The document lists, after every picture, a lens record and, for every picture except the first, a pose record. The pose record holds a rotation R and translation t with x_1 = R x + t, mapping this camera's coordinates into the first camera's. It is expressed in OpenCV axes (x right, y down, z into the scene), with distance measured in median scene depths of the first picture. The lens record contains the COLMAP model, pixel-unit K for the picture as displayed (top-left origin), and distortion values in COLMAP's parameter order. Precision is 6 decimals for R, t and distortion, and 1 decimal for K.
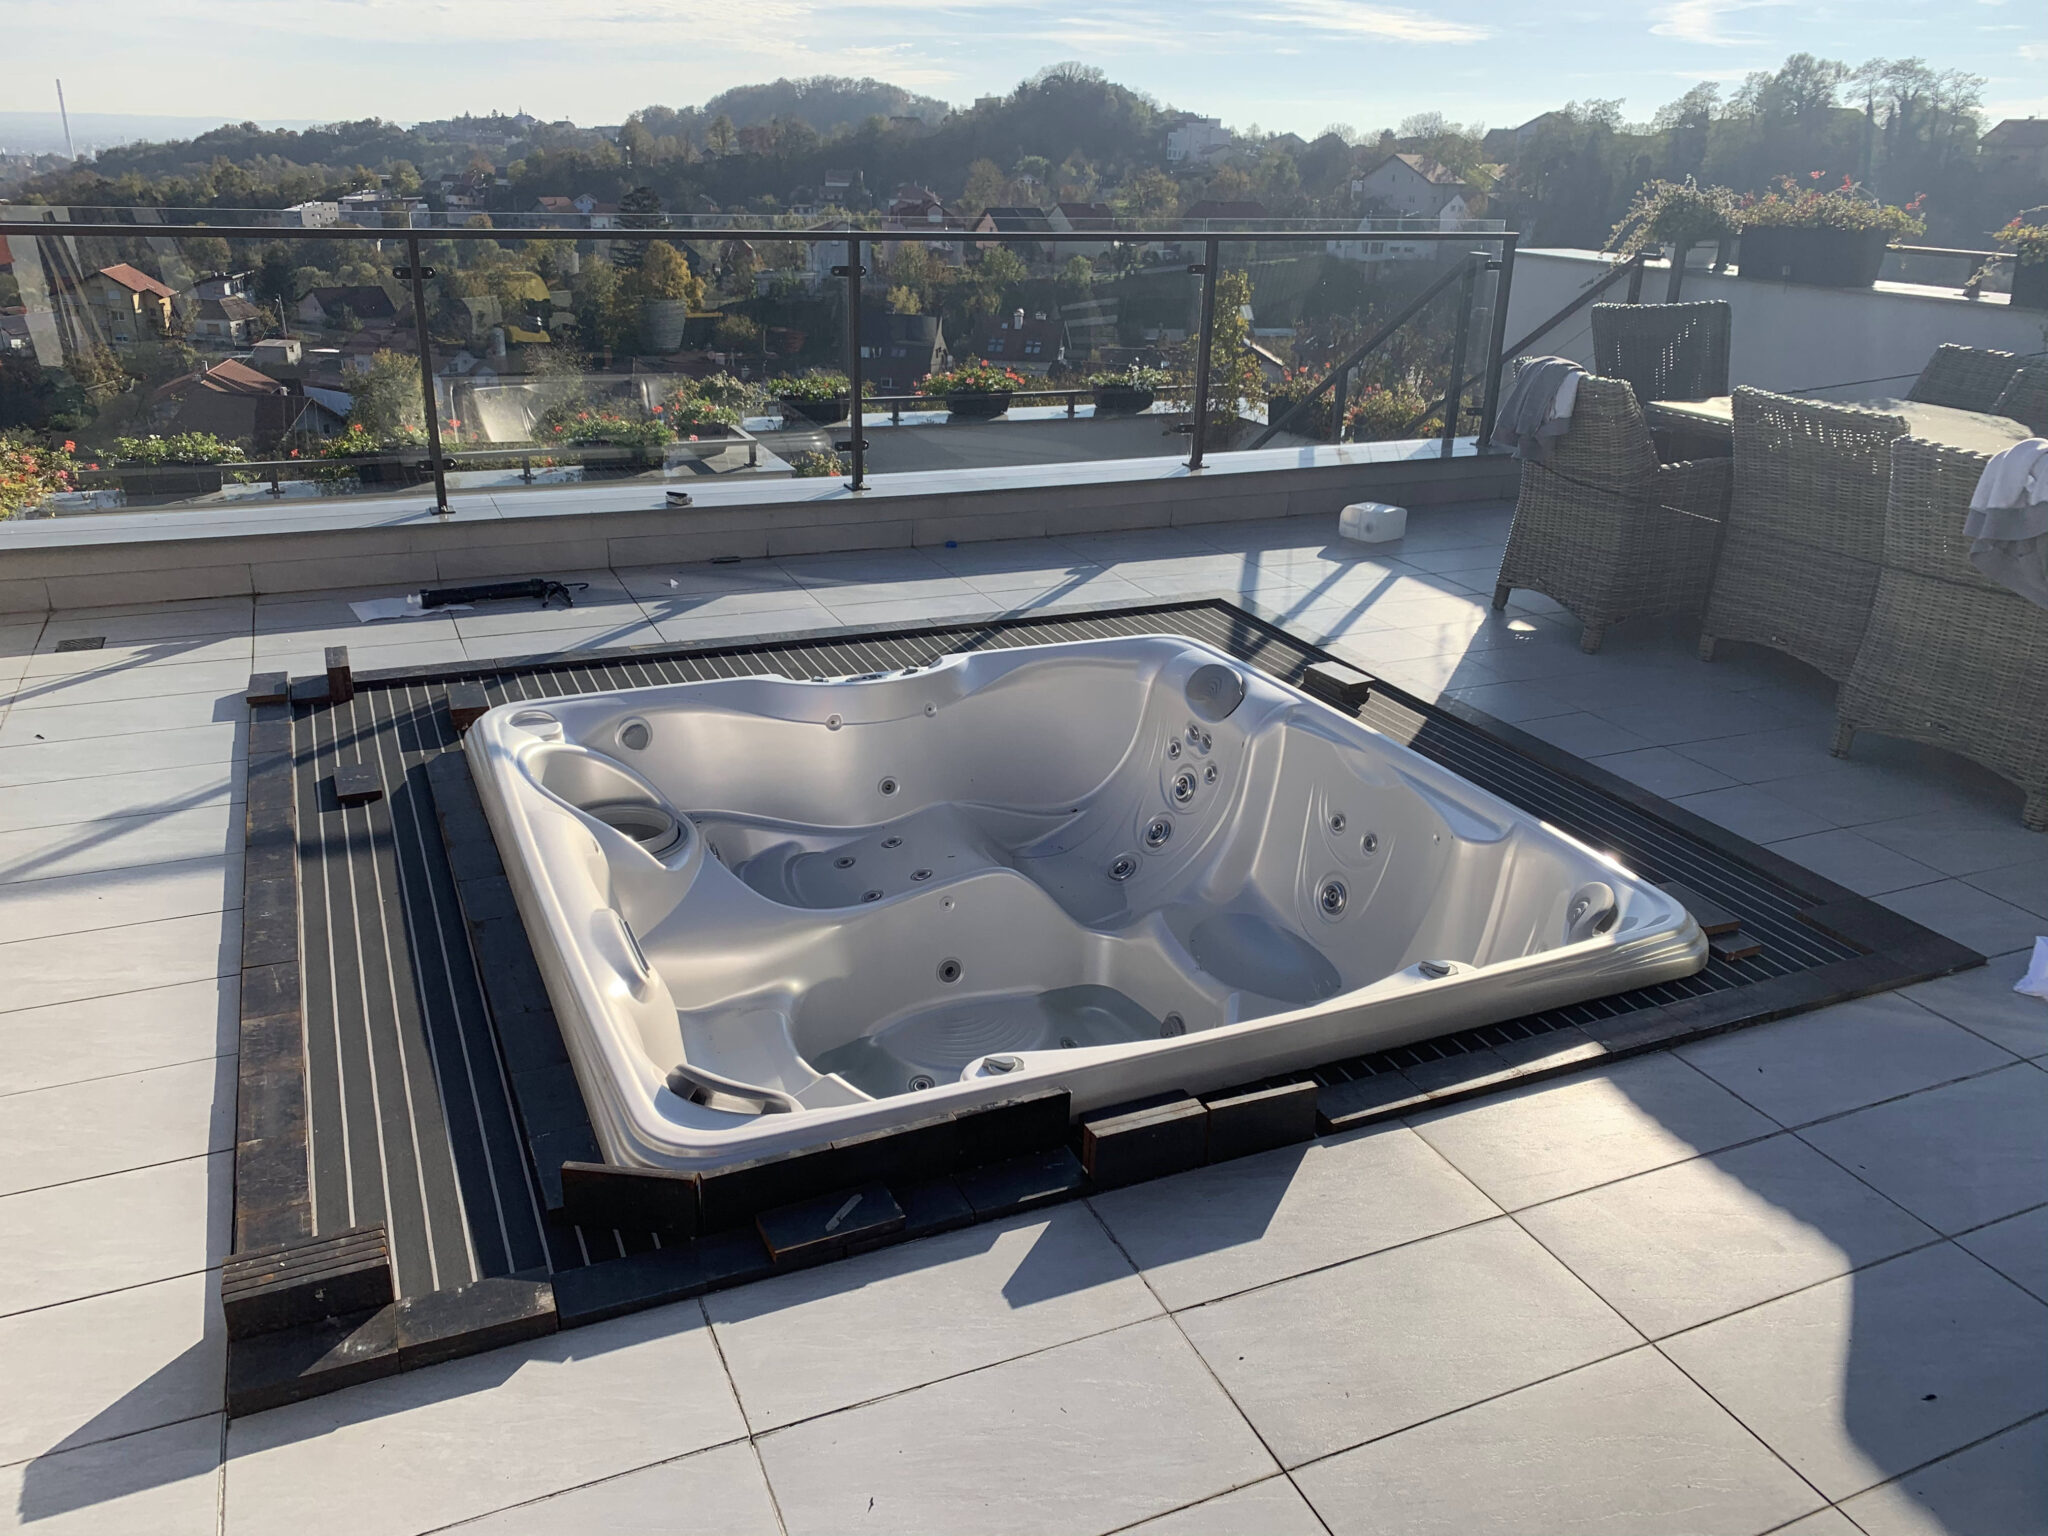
lens RADIAL K [[1579.0, 0, 1043.6], [0, 1579.0, 766.7], [0, 0, 1]] dist [0.014435, -0.002466]
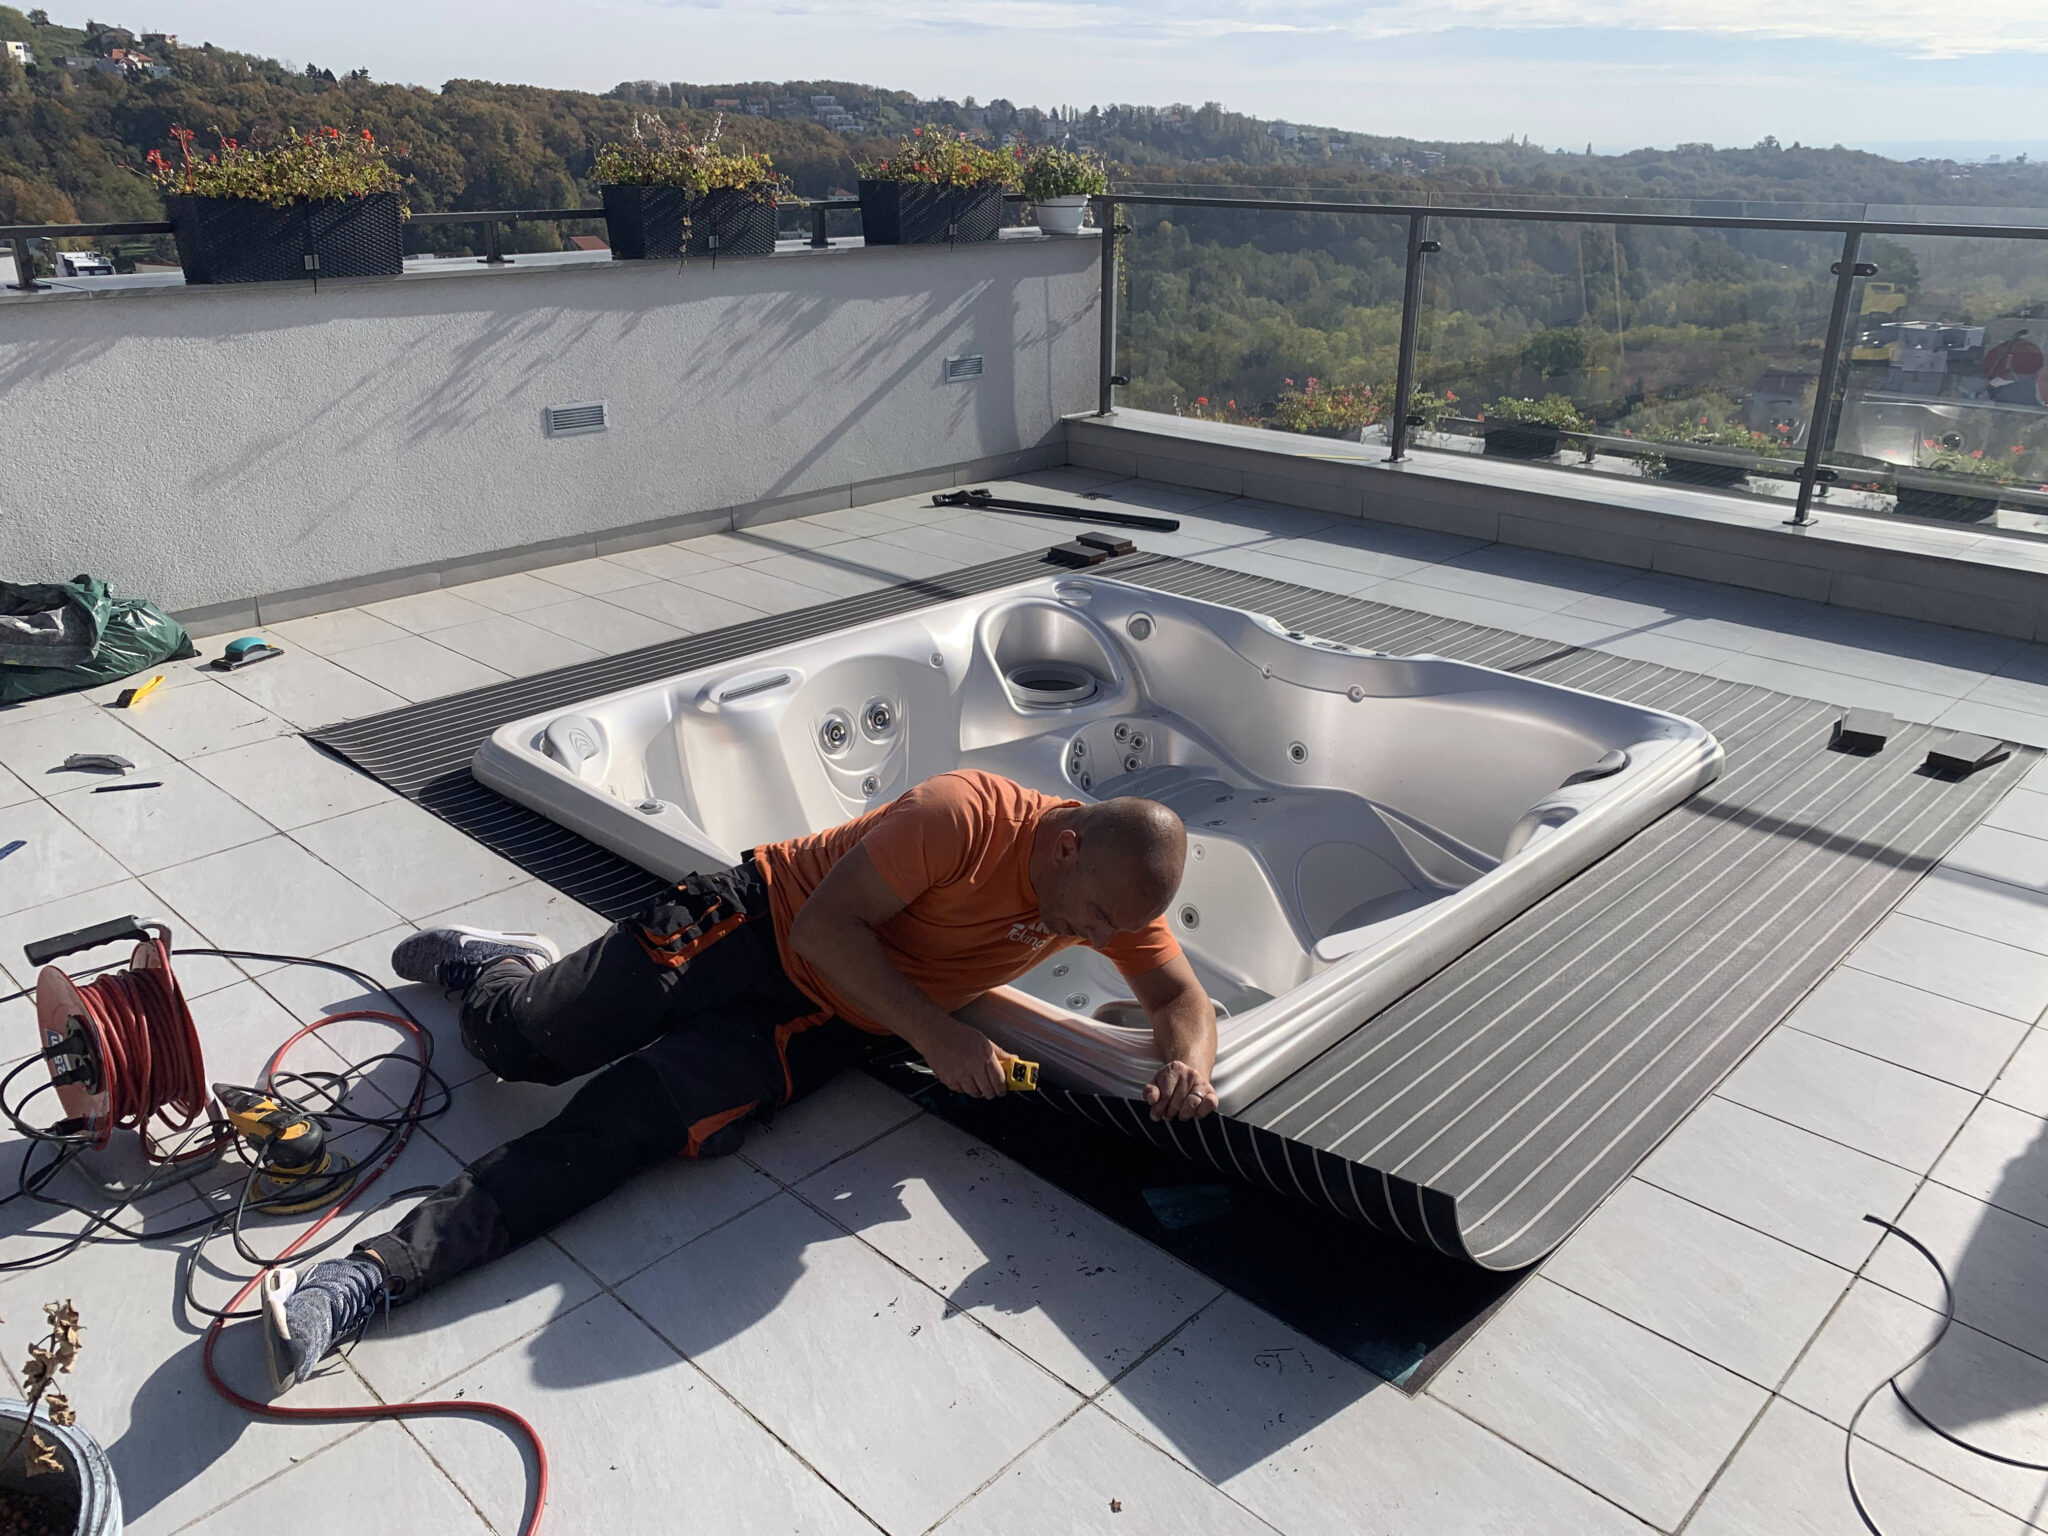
lens RADIAL K [[1550.6, 0, 1024.0], [0, 1550.6, 768.0], [0, 0, 1]] dist [0.007527, 0.004200]
pose [[0.366025, 0.323205, -0.872677, 0.274316], [-0.332157, 0.921358, 0.201919, -0.046335], [0.869309, 0.215959, 0.444595, 0.159344]]
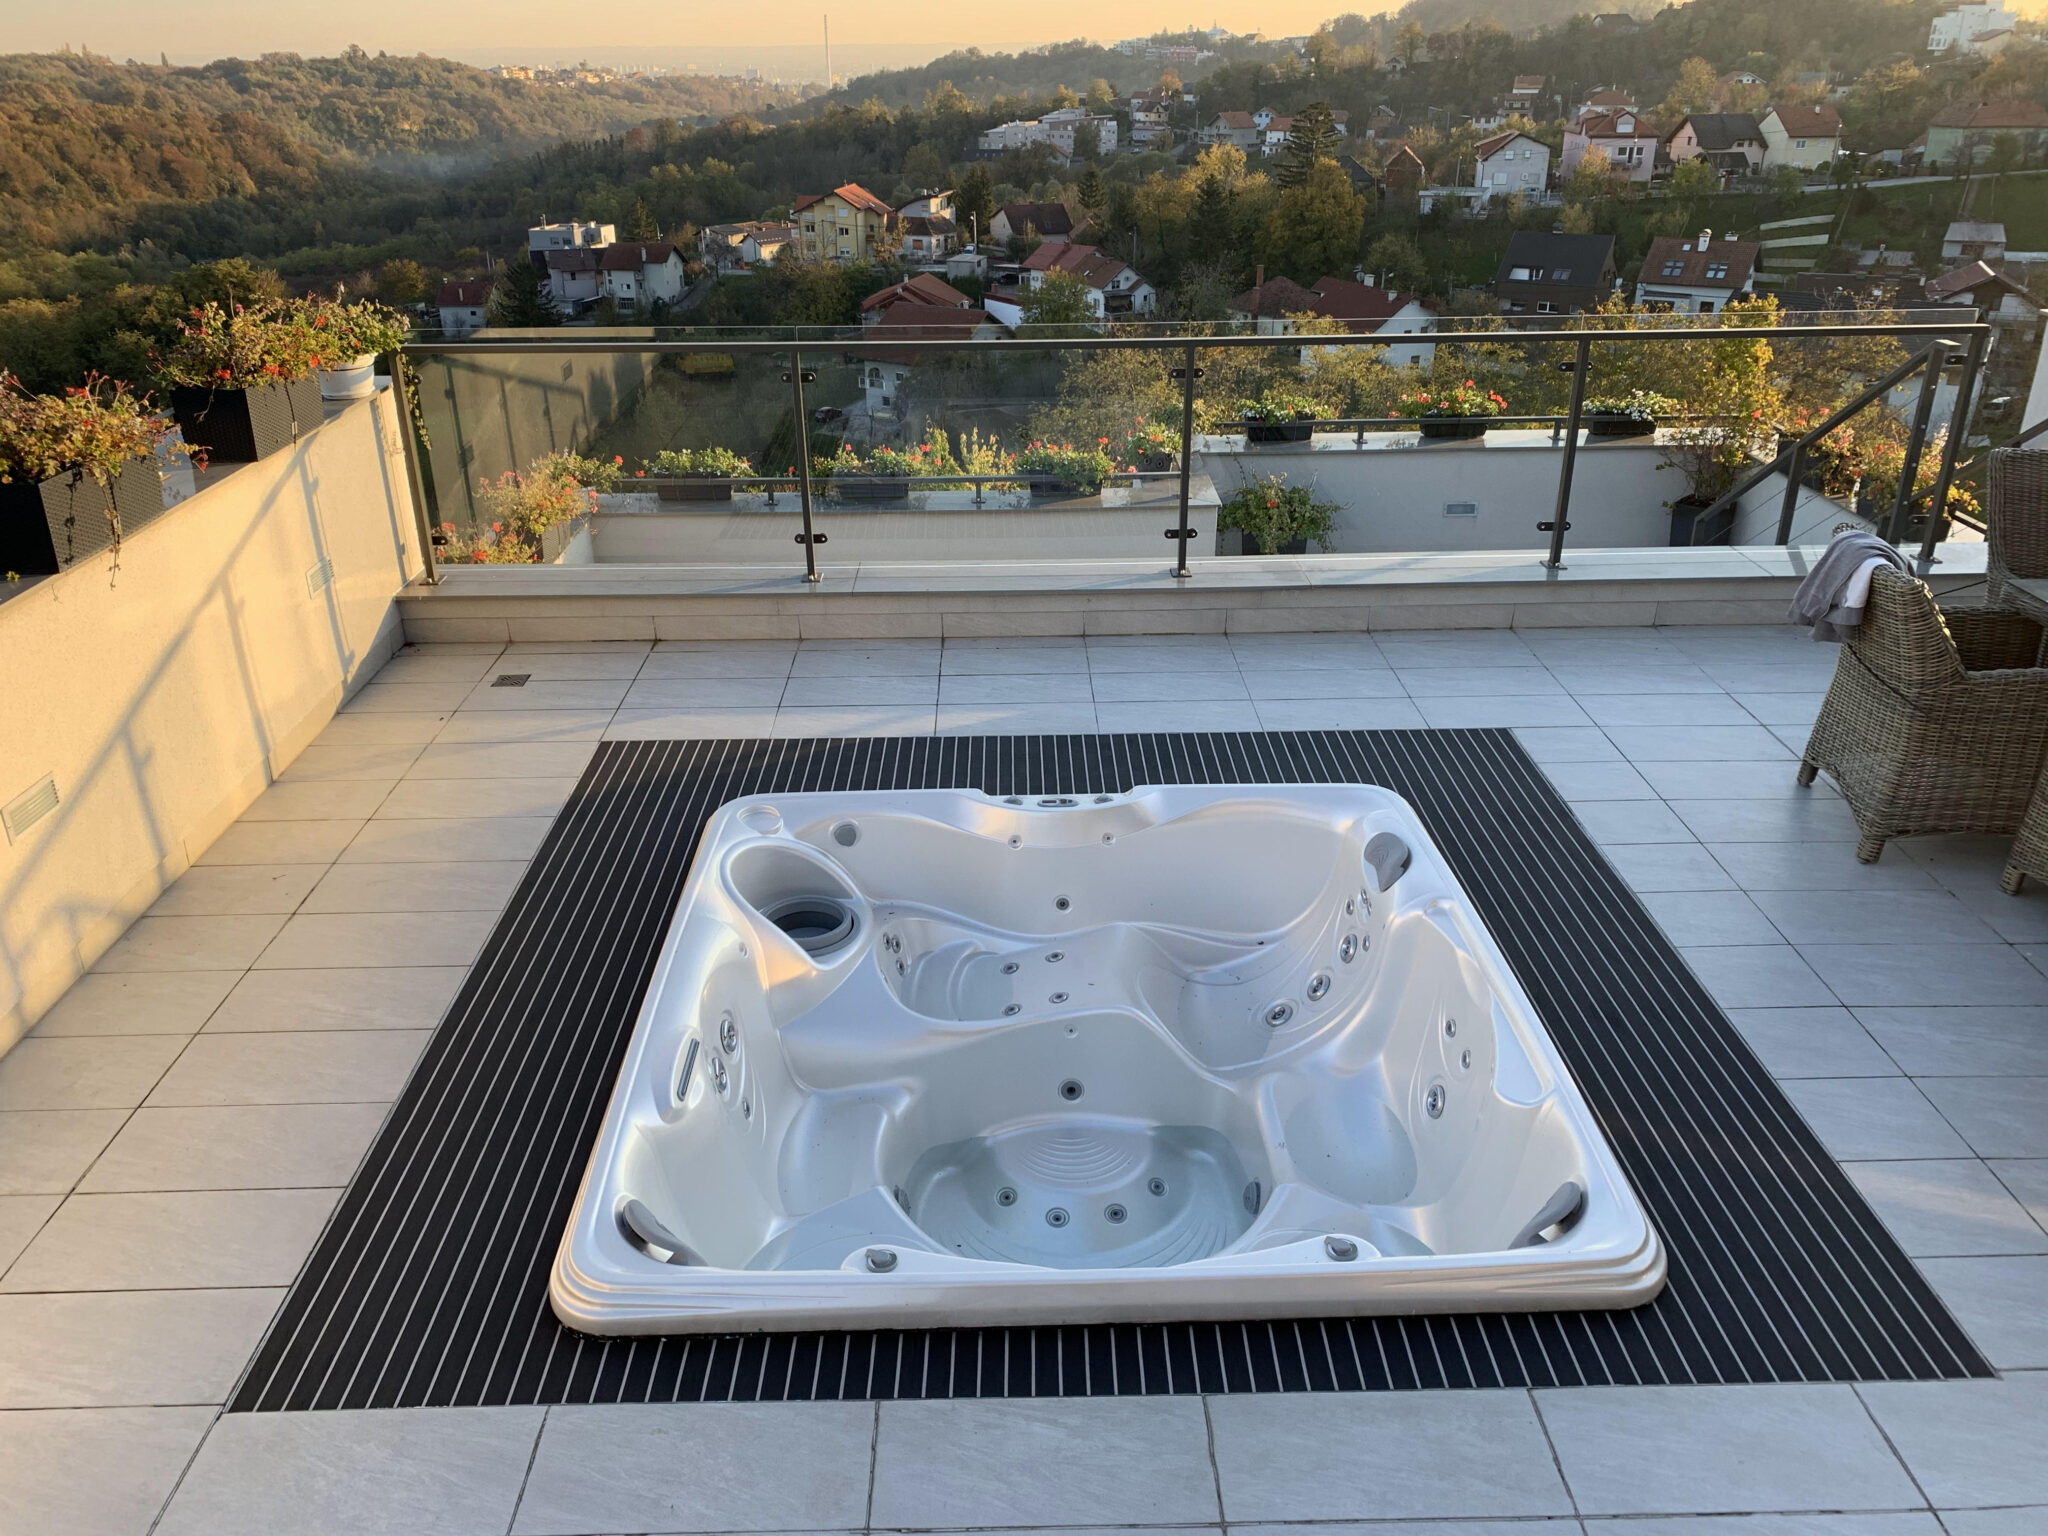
lens RADIAL K [[1583.1, 0, 1021.3], [0, 1583.1, 767.1], [0, 0, 1]] dist [0.008575, -0.002734]
pose [[0.917178, 0.133589, -0.375417, 0.107069], [-0.114643, 0.990760, 0.072472, -0.061767], [0.381629, -0.023430, 0.924018, -0.006694]]
